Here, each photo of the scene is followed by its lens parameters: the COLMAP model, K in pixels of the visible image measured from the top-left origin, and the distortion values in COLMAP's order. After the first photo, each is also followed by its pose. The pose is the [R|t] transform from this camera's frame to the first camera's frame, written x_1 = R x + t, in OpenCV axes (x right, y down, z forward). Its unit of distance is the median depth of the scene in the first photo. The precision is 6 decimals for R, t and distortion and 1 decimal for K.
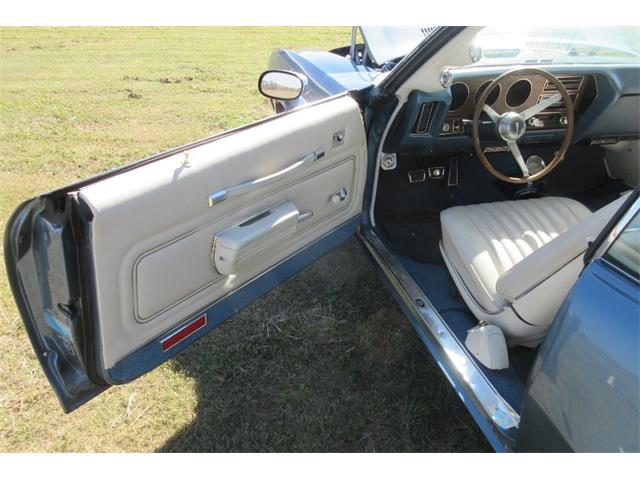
lens RADIAL K [[480.2, 0, 319.8], [0, 480.2, 240.7], [0, 0, 1]] dist [-0.011087, 0.026366]
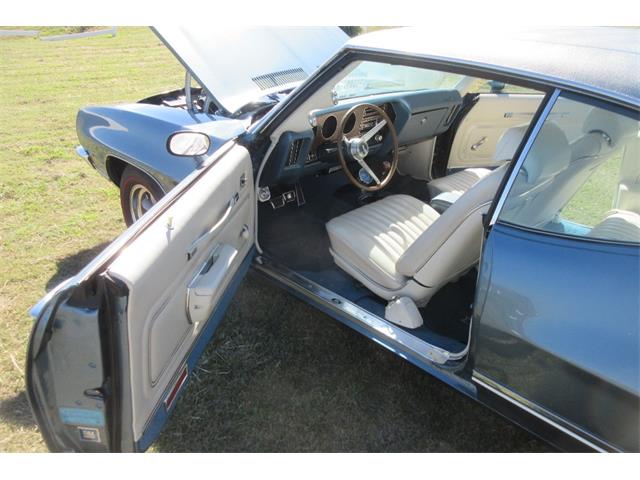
lens RADIAL K [[480.2, 0, 322.1], [0, 480.2, 237.7], [0, 0, 1]] dist [-0.011087, 0.026366]
pose [[0.867287, -0.232307, 0.440280, -0.309487], [0.261796, 0.965101, -0.006478, -0.025086], [-0.423410, 0.120882, 0.897837, -0.085360]]
